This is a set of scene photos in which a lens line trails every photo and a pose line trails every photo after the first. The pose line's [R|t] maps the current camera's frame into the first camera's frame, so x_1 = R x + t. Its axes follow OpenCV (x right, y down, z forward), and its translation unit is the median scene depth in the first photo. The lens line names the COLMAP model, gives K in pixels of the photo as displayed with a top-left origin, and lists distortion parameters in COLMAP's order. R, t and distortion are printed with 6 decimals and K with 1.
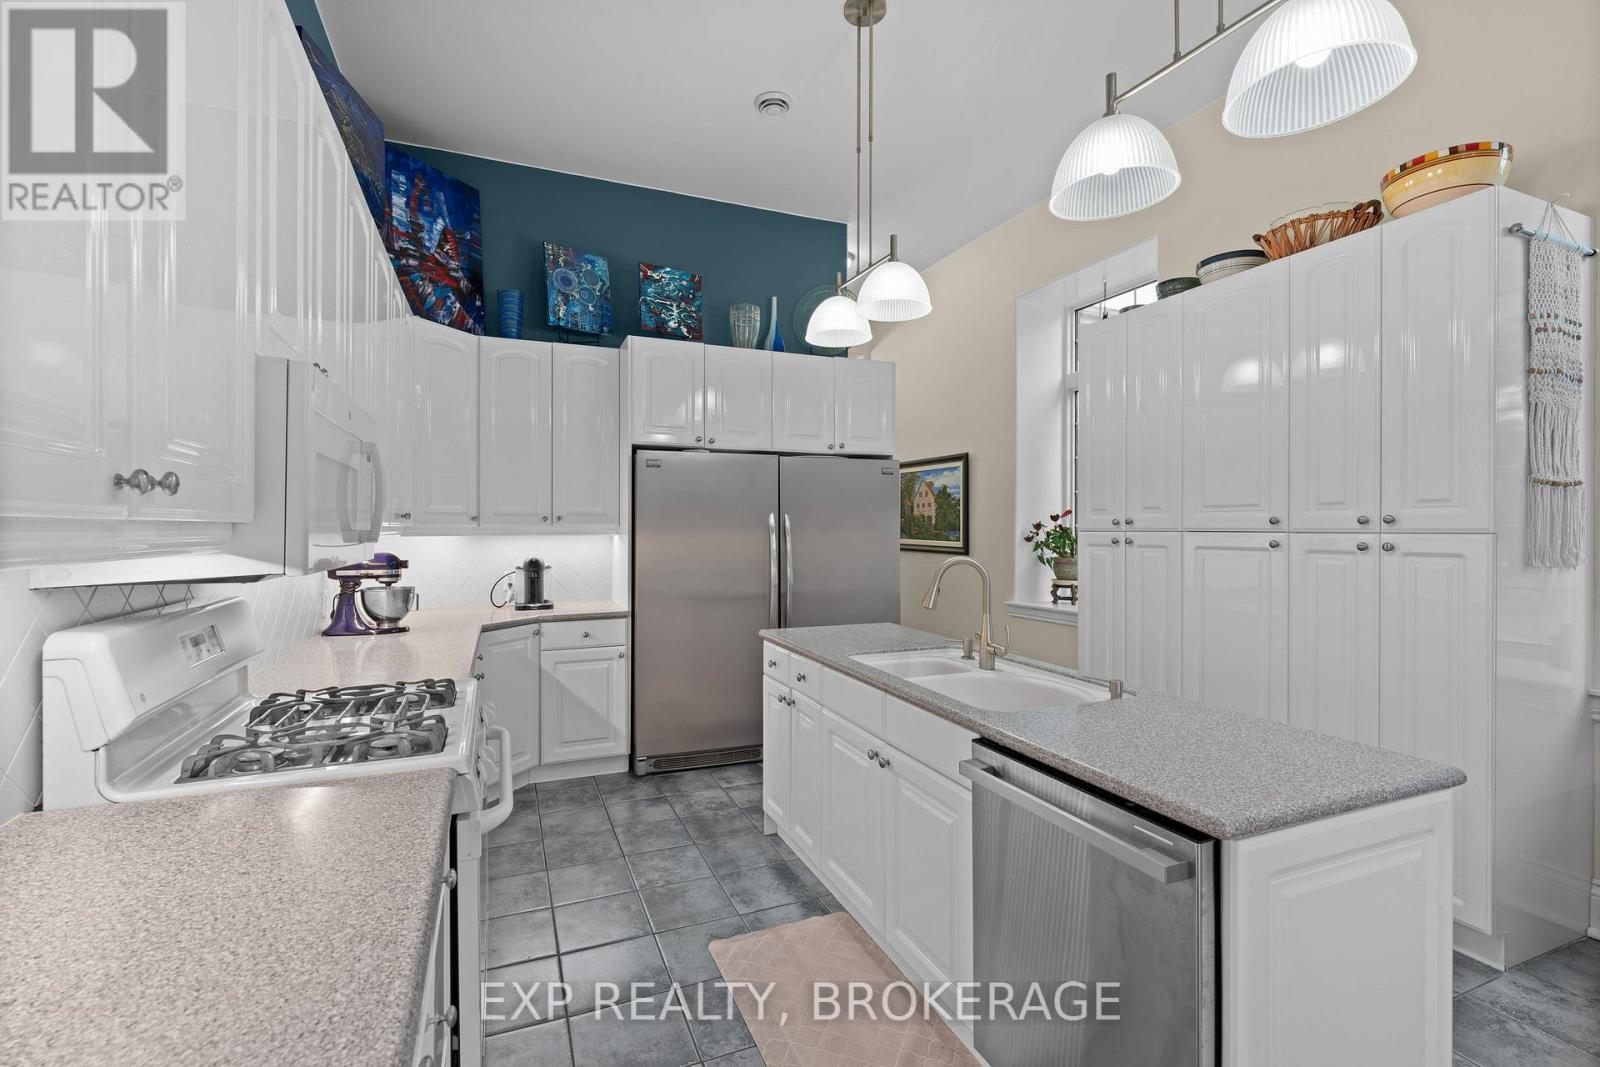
lens RADIAL K [[706.6, 0, 796.9], [0, 706.6, 526.2], [0, 0, 1]] dist [-0.002397, 0.000842]
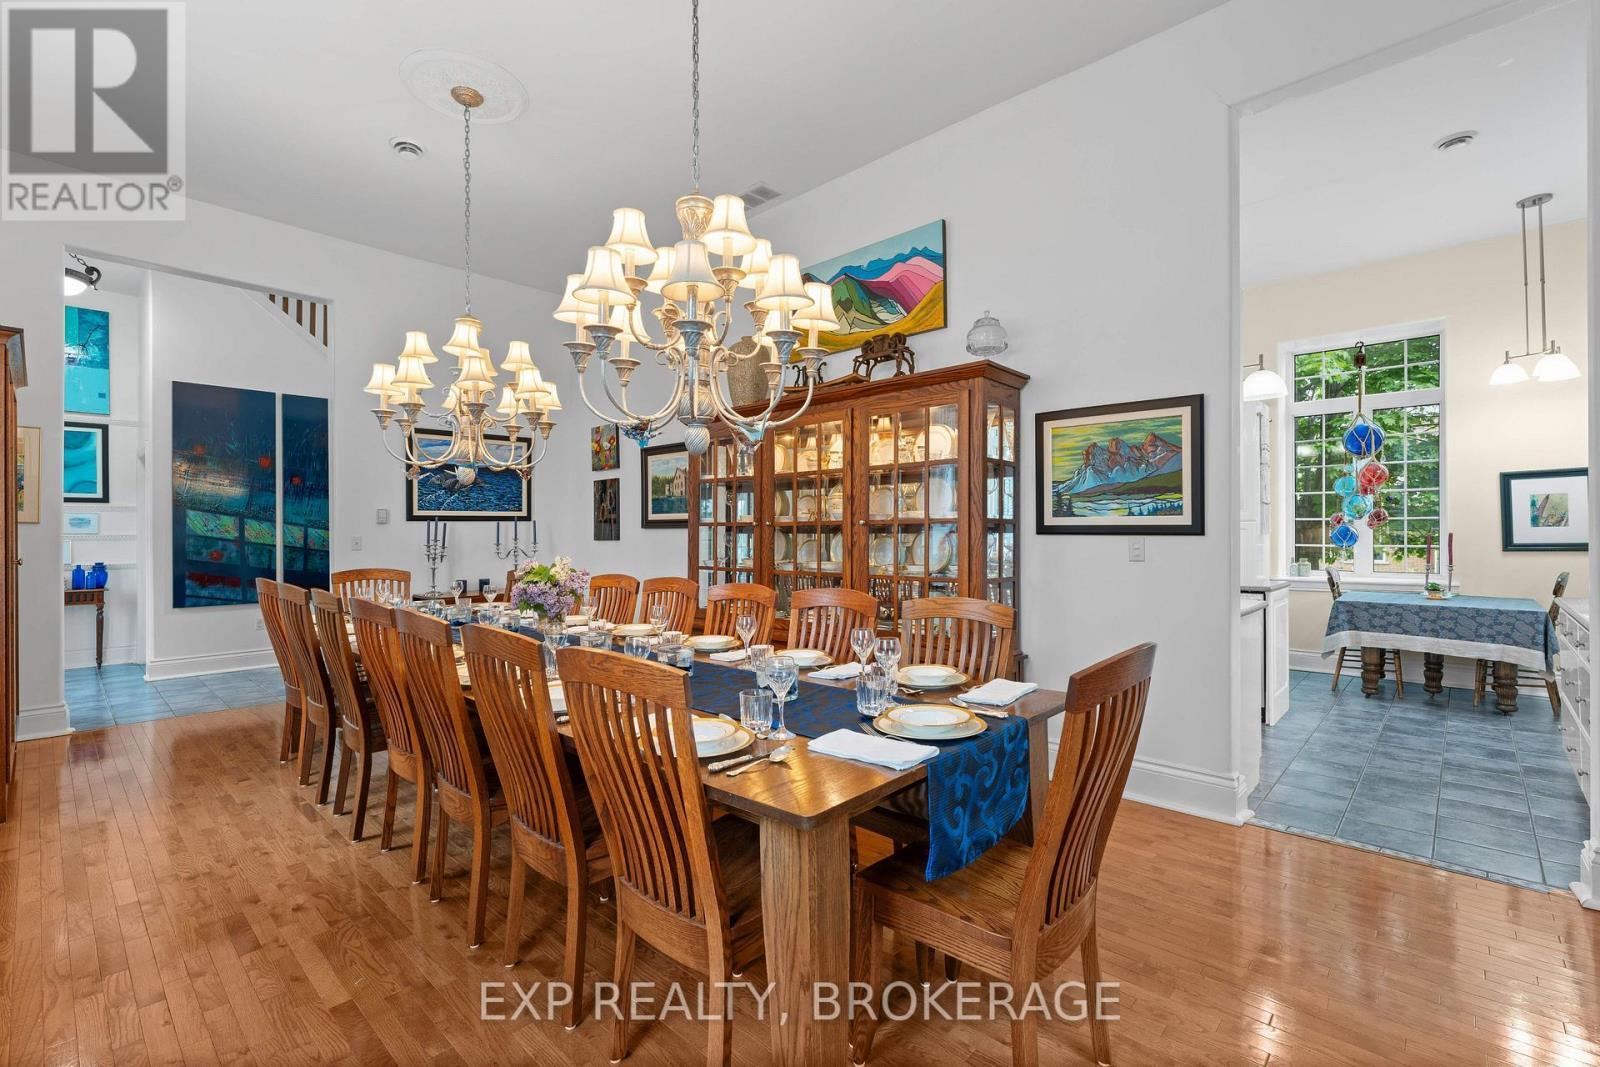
lens RADIAL K [[706.6, 0, 800.6], [0, 706.6, 527.5], [0, 0, 1]] dist [-0.002397, 0.000842]
pose [[0.912573, -0.004990, 0.408882, -1.581356], [0.006810, 0.999972, -0.002995, 0.028583], [-0.408856, 0.005518, 0.912582, -0.724482]]
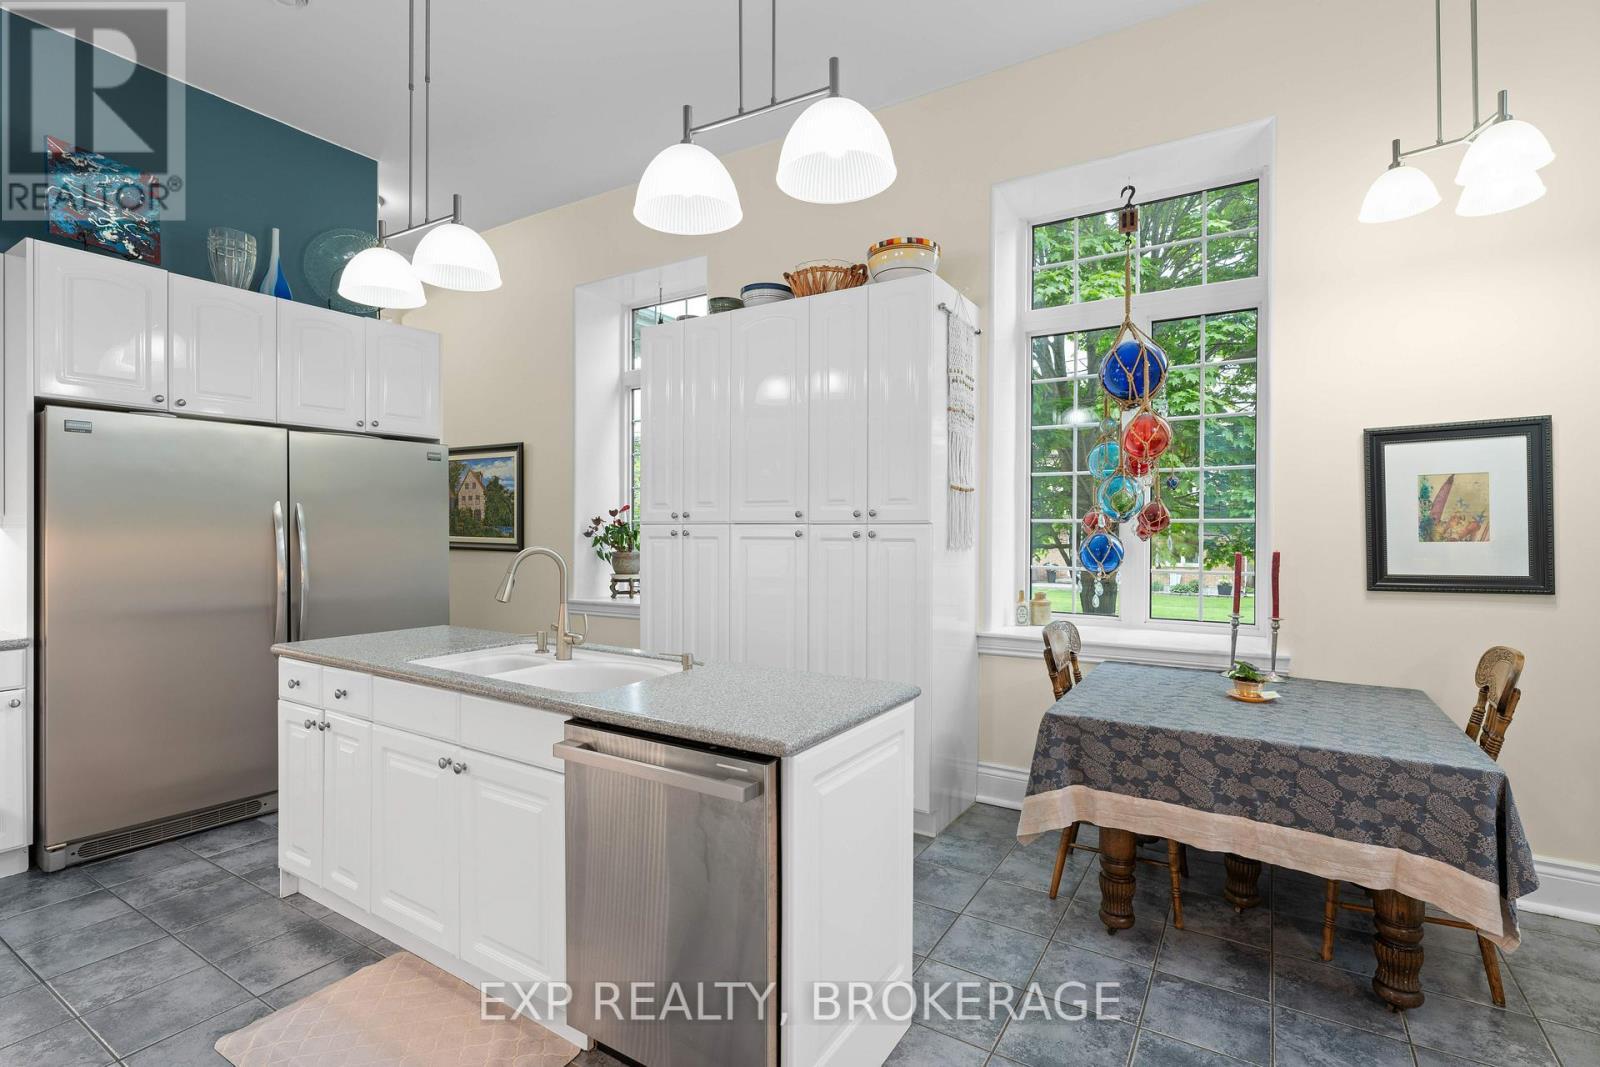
lens RADIAL K [[747.8, 0, 806.4], [0, 747.8, 529.0], [0, 0, 1]] dist [-0.001589, -0.001210]
pose [[0.812286, -0.001543, 0.583258, -0.058564], [-0.000521, 0.999994, 0.003372, 0.013699], [-0.583259, -0.003043, 0.812280, -0.043763]]
